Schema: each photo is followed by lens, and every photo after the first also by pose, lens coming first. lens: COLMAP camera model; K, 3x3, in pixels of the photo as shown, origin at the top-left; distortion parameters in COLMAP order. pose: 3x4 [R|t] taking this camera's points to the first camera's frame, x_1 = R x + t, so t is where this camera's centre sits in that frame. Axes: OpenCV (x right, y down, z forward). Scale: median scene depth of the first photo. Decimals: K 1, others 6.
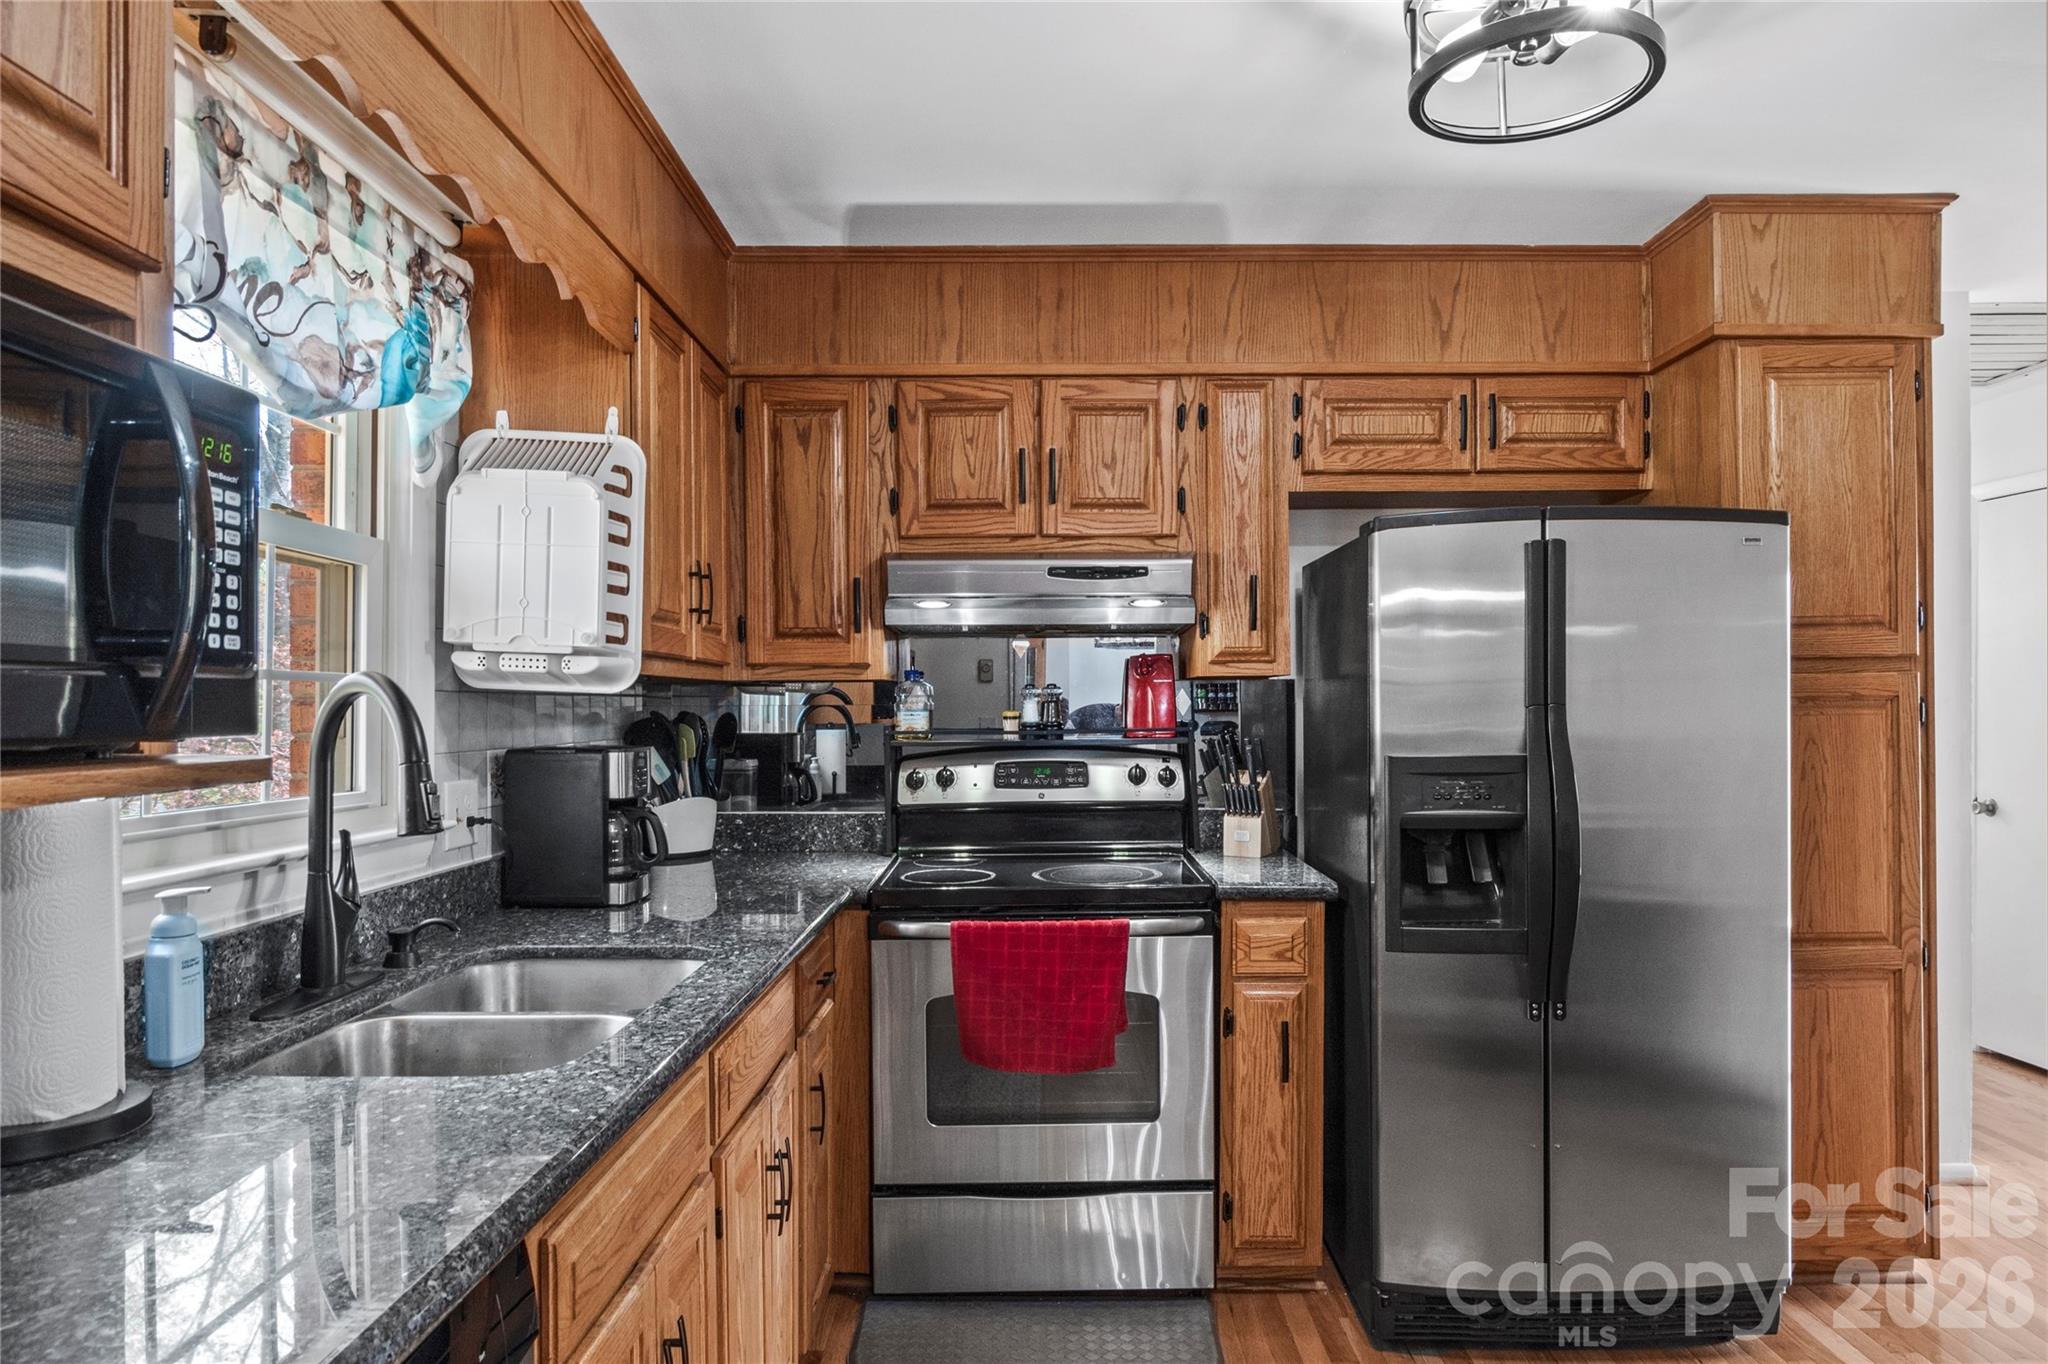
lens RADIAL K [[1237.4, 0, 1069.0], [0, 1237.4, 709.0], [0, 0, 1]] dist [-0.008971, -0.007348]
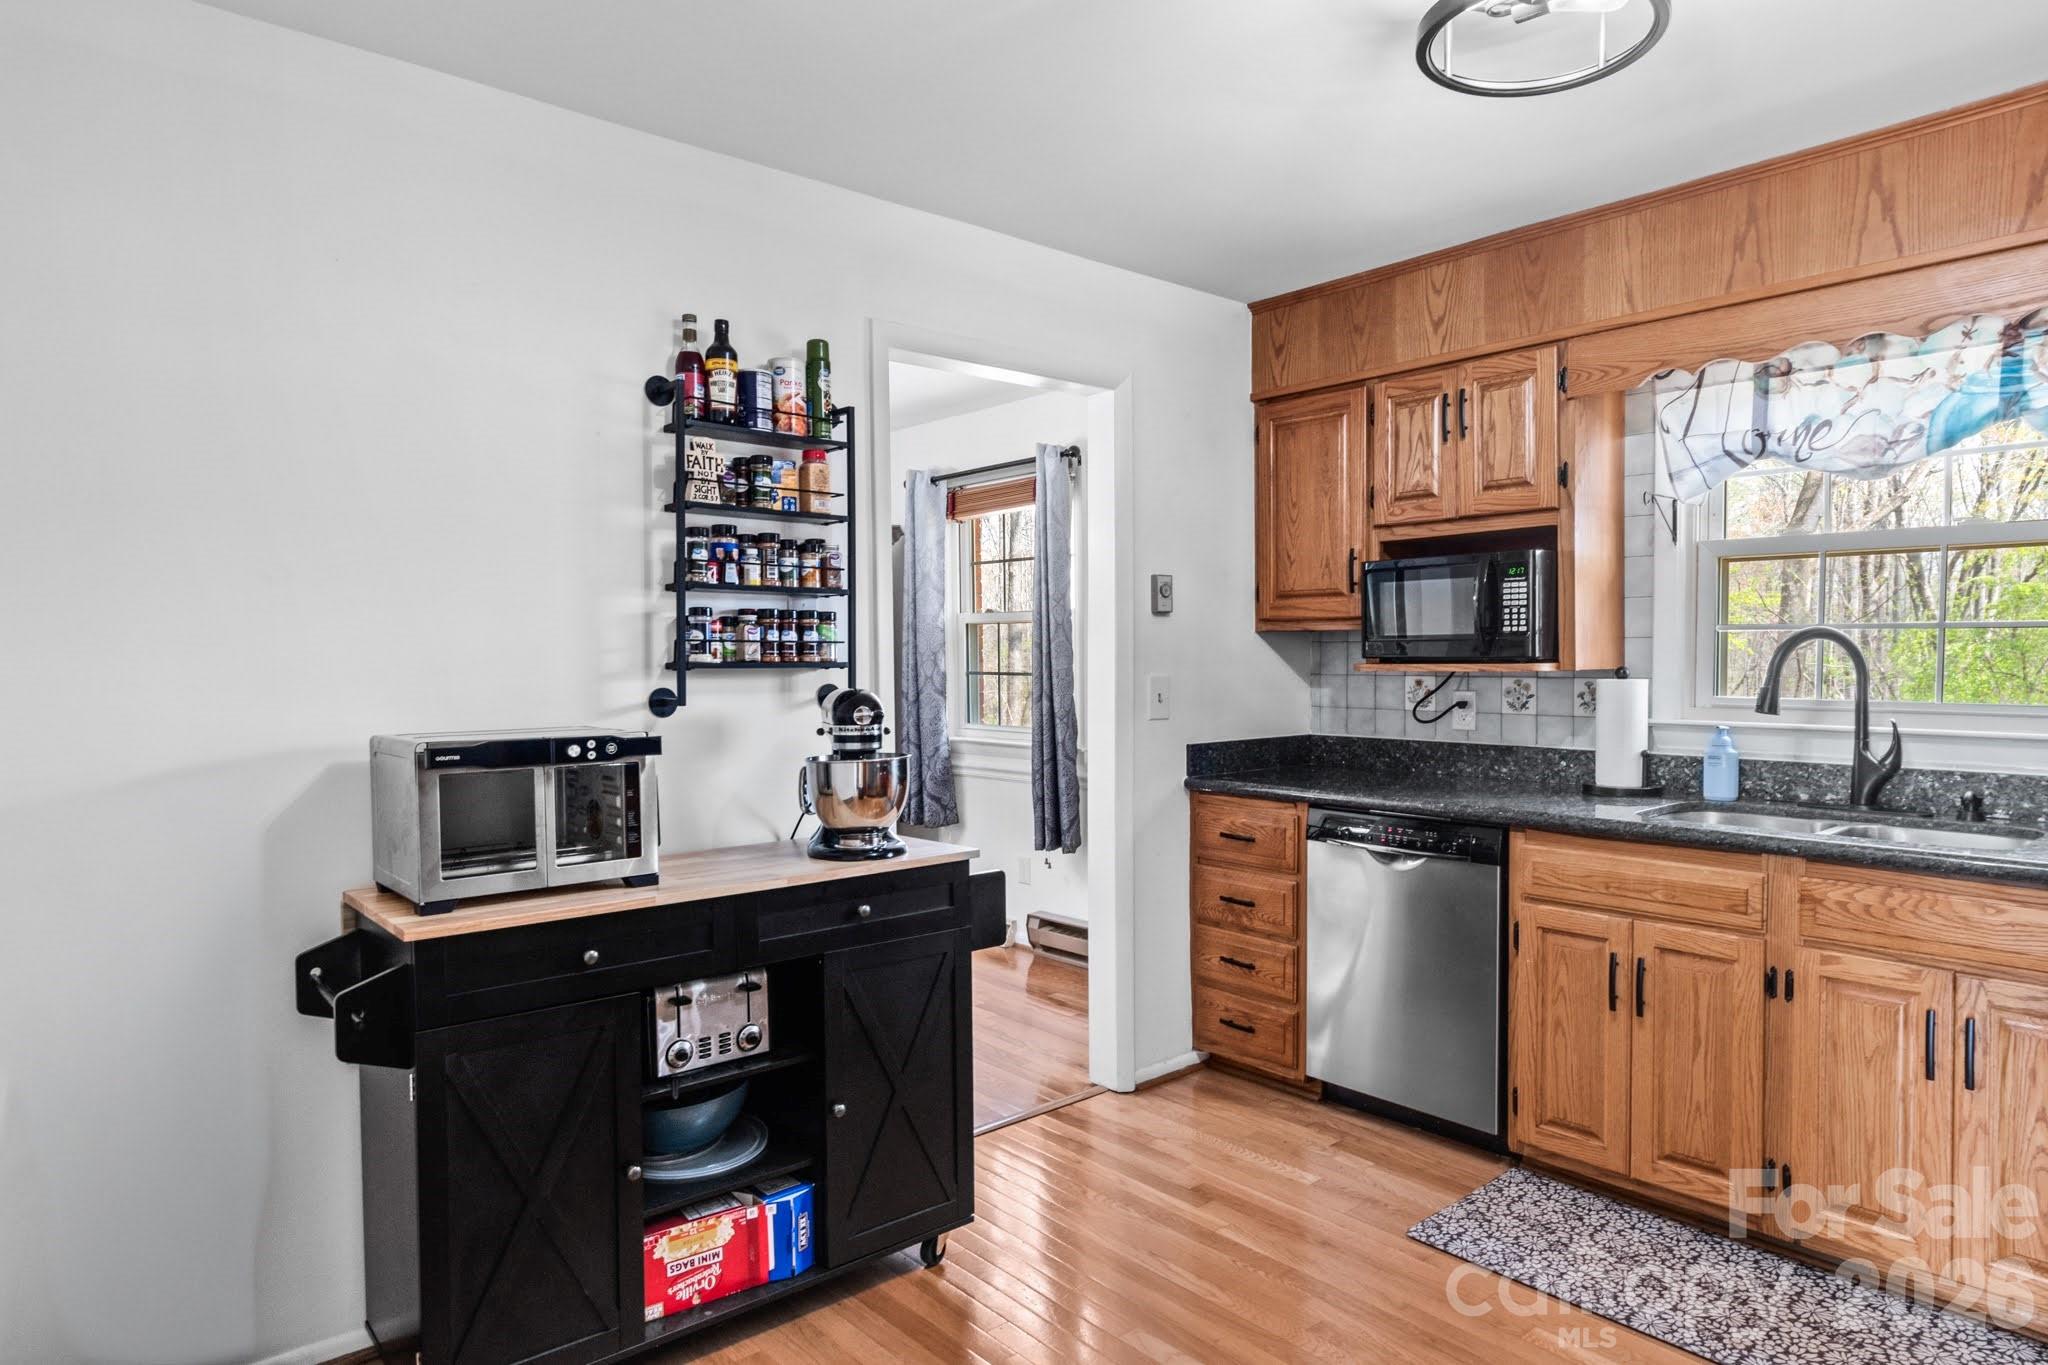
lens RADIAL K [[1232.7, 0, 1059.4], [0, 1232.7, 670.7], [0, 0, 1]] dist [-0.003913, 0.005897]
pose [[-0.761637, 0.017212, -0.647776, 0.759353], [0.006783, 0.999804, 0.018590, -0.003764], [0.647969, 0.009765, -0.761604, 0.864874]]
